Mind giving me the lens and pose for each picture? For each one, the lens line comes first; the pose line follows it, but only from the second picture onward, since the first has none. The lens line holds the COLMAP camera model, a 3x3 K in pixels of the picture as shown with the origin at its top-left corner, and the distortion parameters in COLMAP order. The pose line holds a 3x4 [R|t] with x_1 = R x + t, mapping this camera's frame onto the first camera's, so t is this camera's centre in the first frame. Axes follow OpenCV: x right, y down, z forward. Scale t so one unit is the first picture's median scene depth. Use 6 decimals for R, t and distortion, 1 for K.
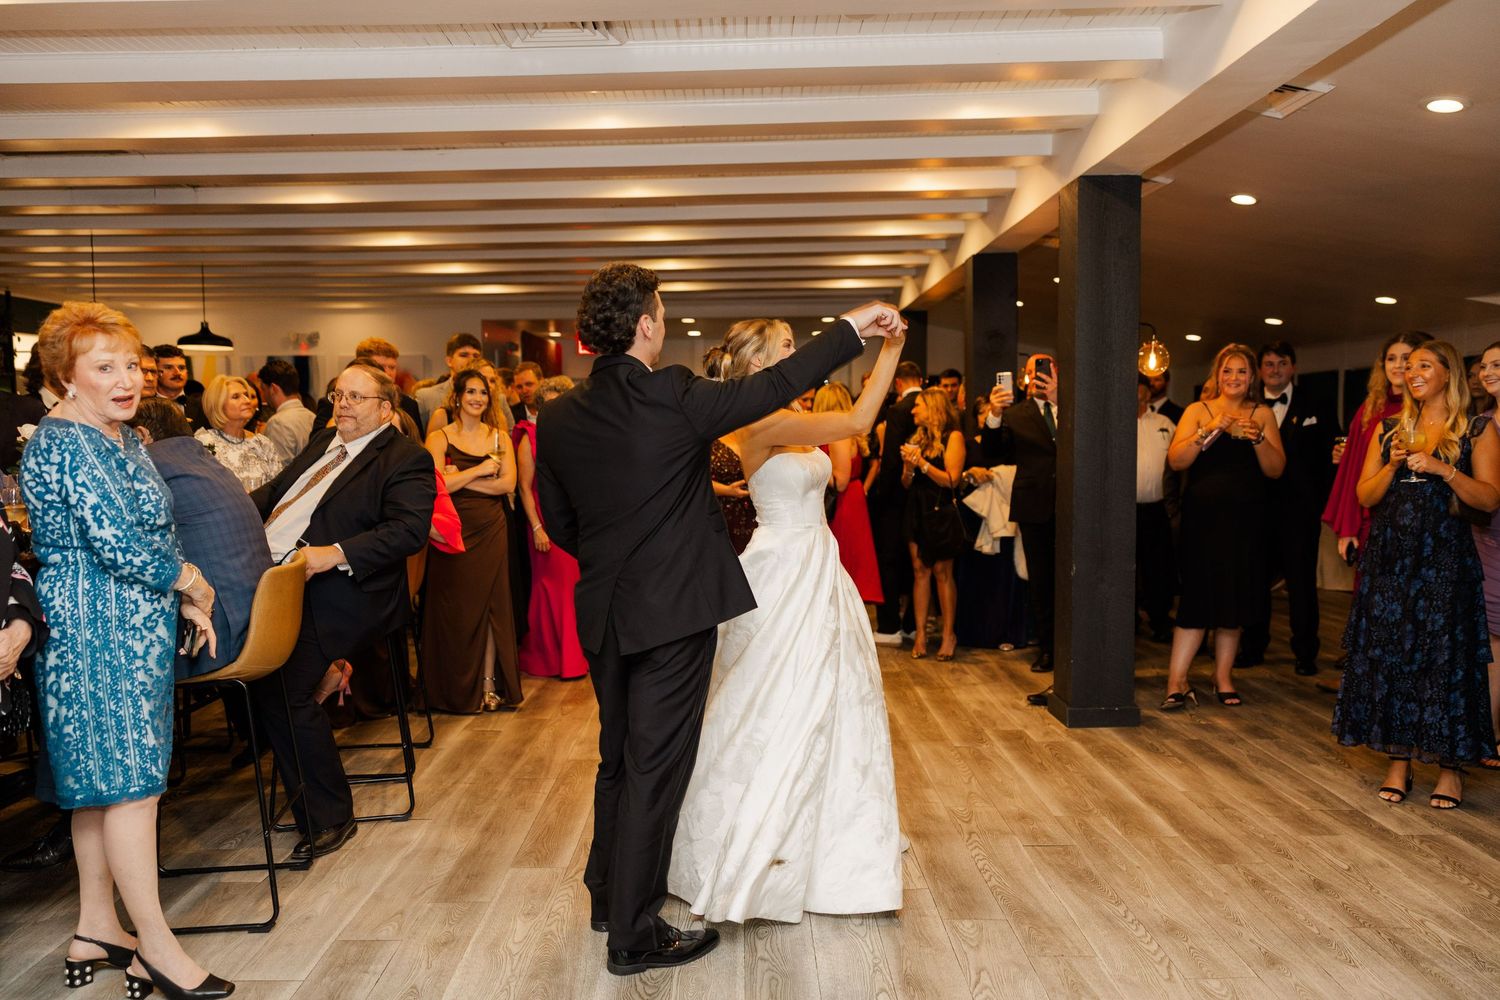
lens RADIAL K [[1100.8, 0, 750.0], [0, 1100.8, 500.0], [0, 0, 1]] dist [0.003800, 0.000381]
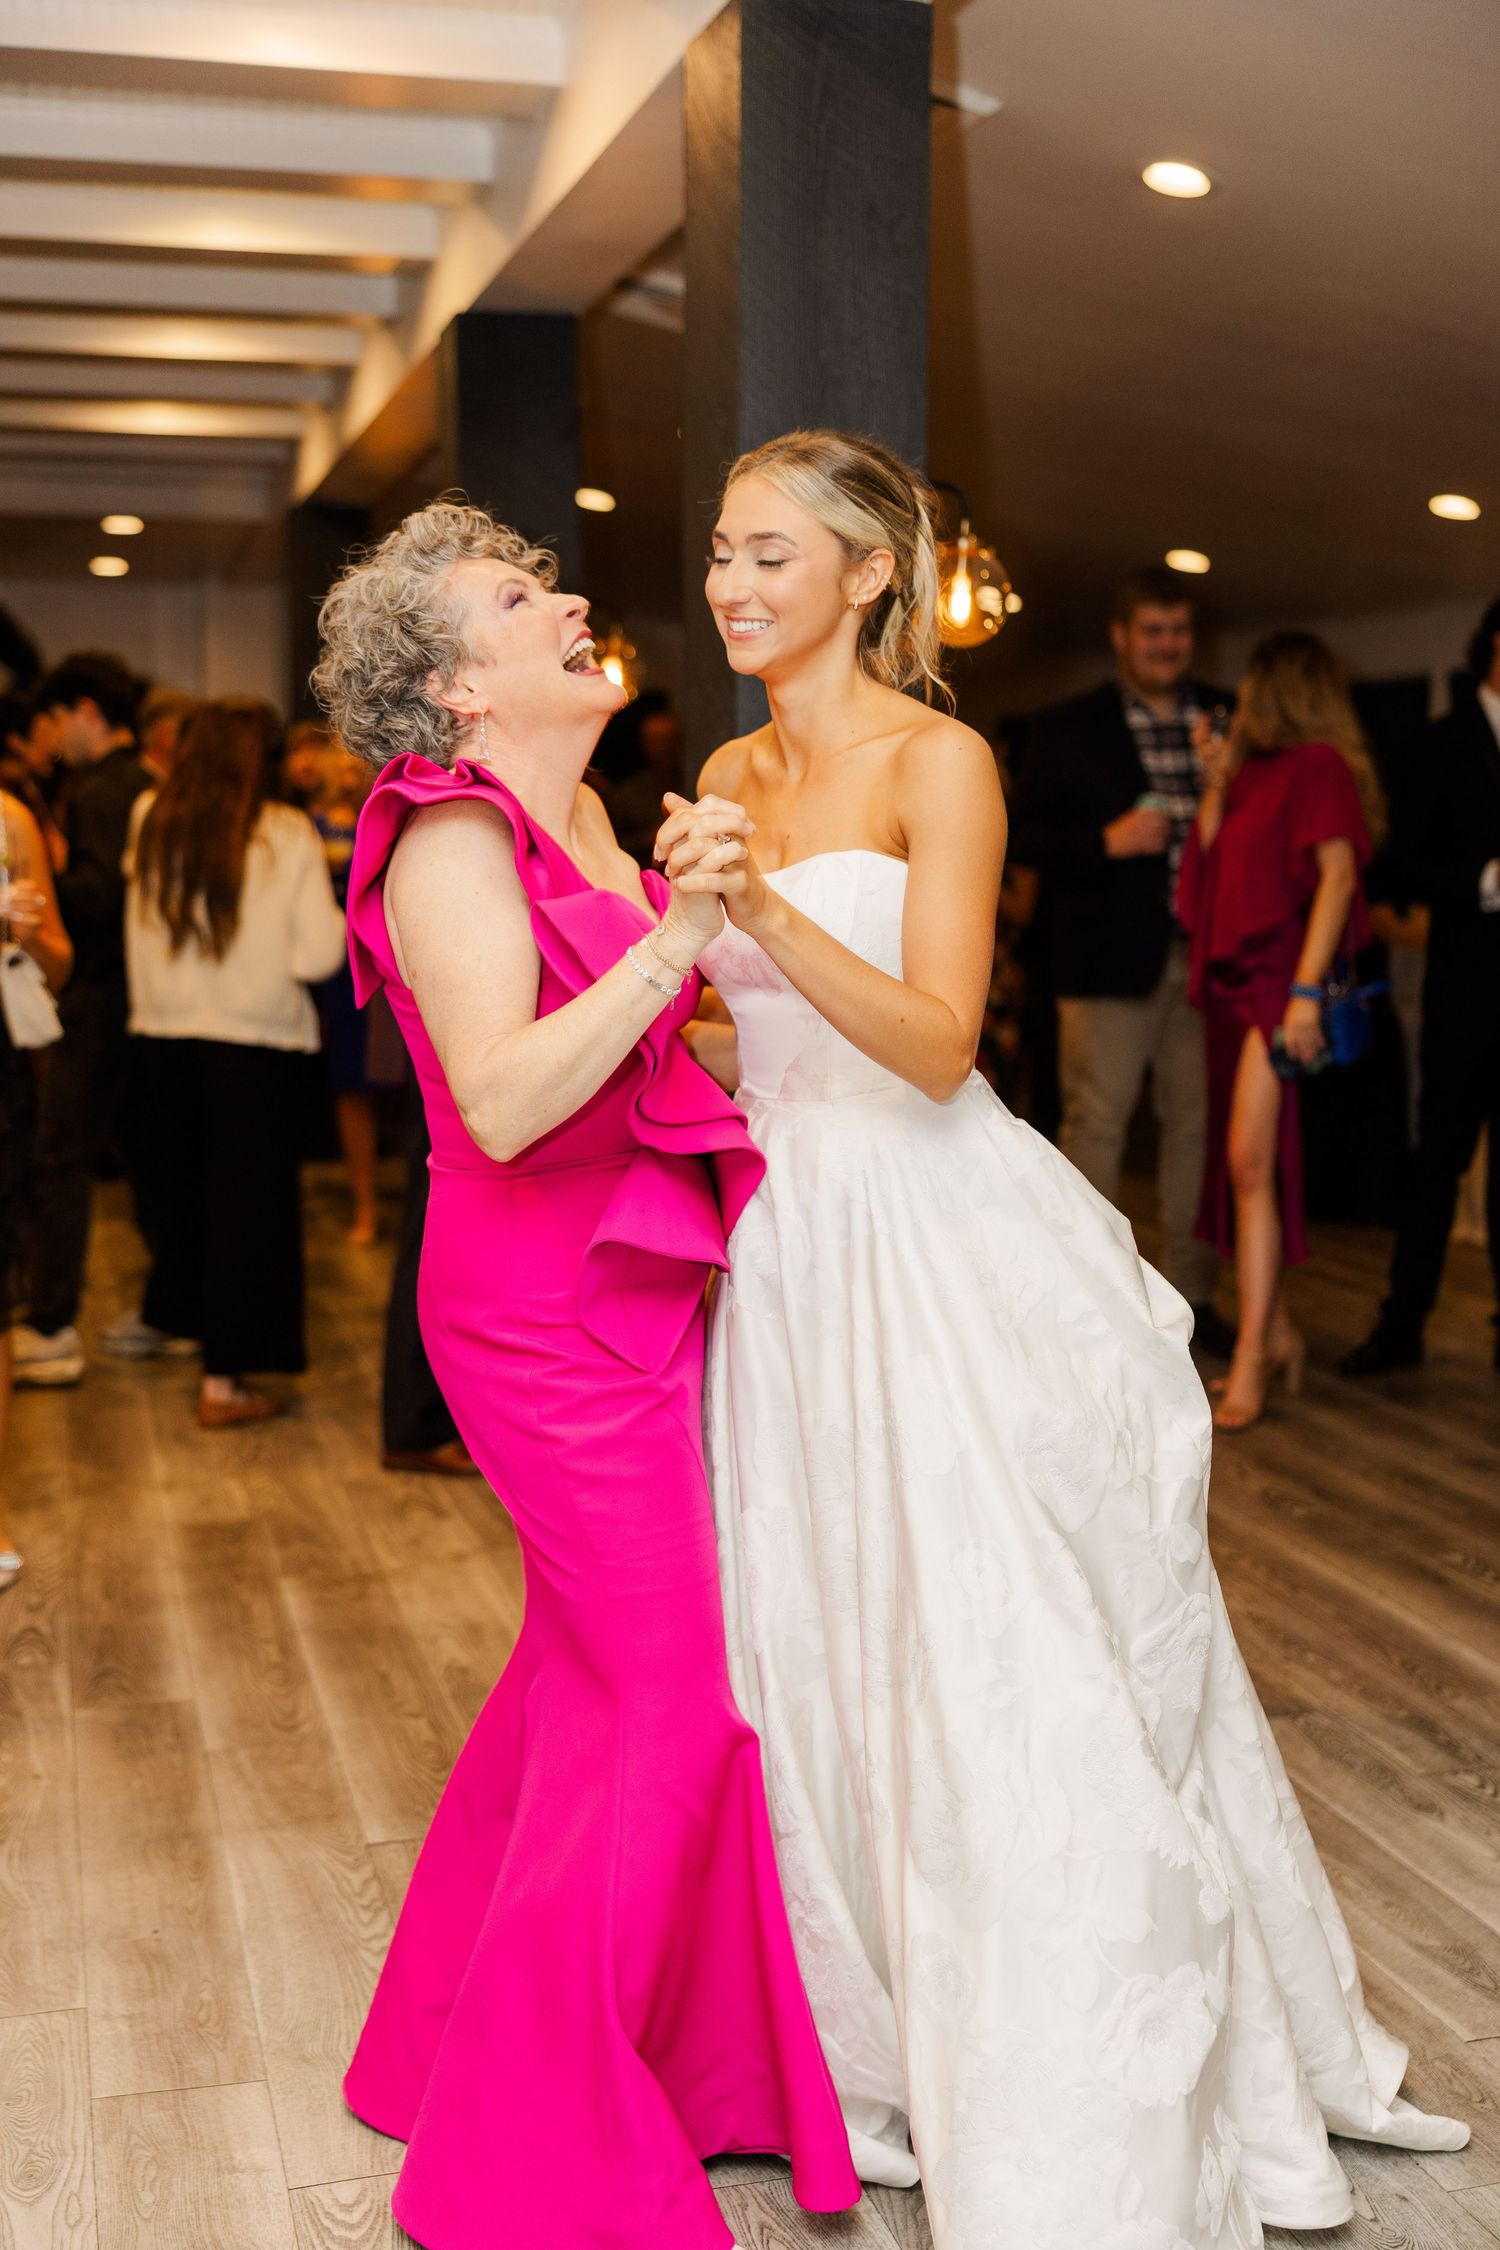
lens RADIAL K [[2563.5, 0, 750.0], [0, 2563.5, 1125.0], [0, 0, 1]] dist [0.005307, 0.004340]
pose [[0.957738, -0.023621, 0.286671, 0.069349], [0.007293, 0.998296, 0.057890, -0.012023], [-0.287550, -0.053352, 0.956278, 0.235589]]
